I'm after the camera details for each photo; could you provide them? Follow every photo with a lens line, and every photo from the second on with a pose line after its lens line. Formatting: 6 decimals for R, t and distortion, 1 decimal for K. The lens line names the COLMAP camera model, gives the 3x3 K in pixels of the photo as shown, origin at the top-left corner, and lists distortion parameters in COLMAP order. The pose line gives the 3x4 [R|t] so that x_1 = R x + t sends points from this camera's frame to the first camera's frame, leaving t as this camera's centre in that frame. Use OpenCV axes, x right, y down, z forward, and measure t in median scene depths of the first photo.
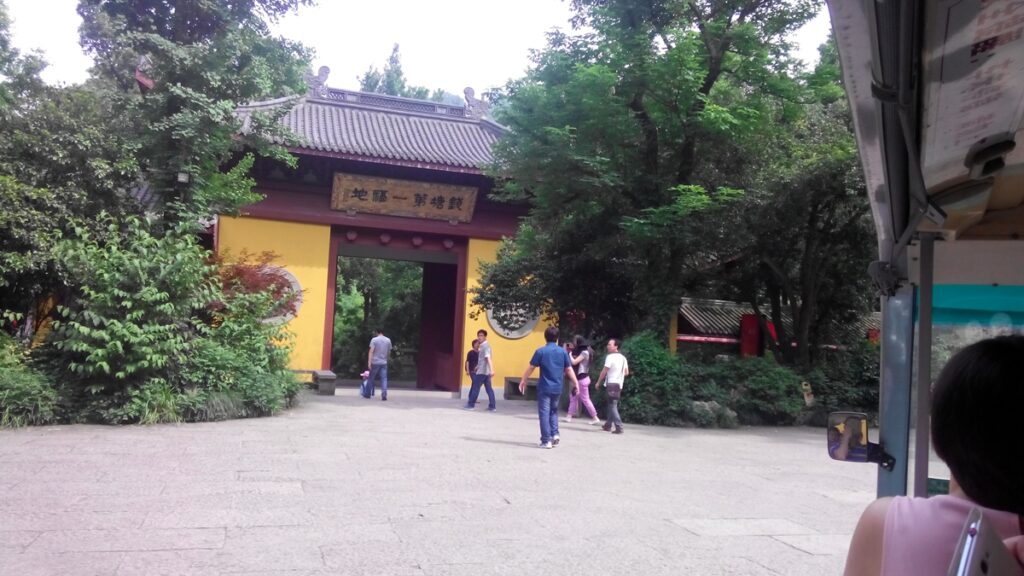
lens RADIAL K [[855.2, 0, 512.0], [0, 855.2, 288.0], [0, 0, 1]] dist [0.143996, -0.218085]
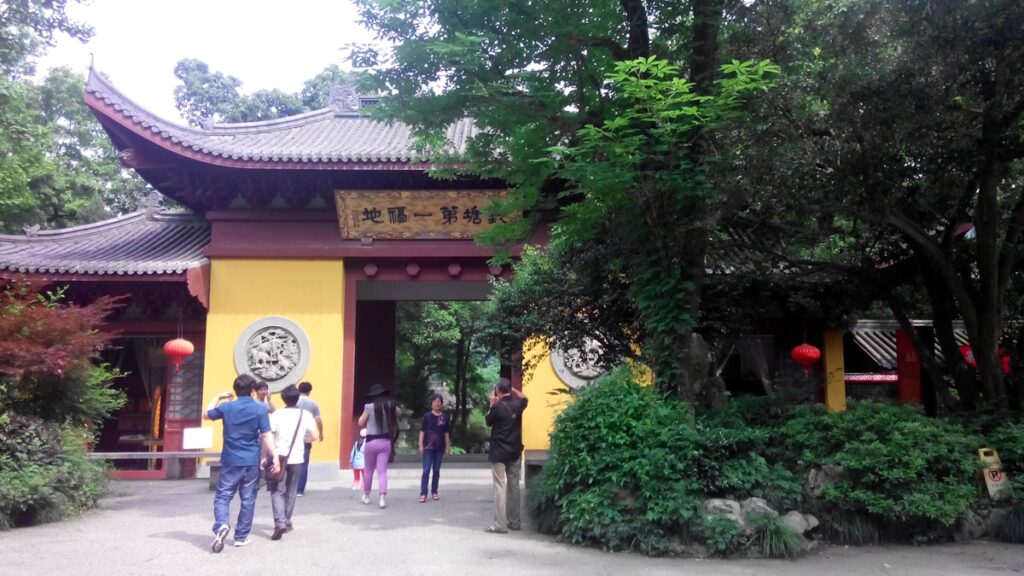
lens RADIAL K [[855.2, 0, 512.0], [0, 855.2, 288.0], [0, 0, 1]] dist [0.143996, -0.218085]
pose [[0.955872, -0.087893, -0.280326, 0.226395], [0.068260, 0.994530, -0.079065, 0.037975], [0.285742, 0.056441, 0.956643, 0.435064]]
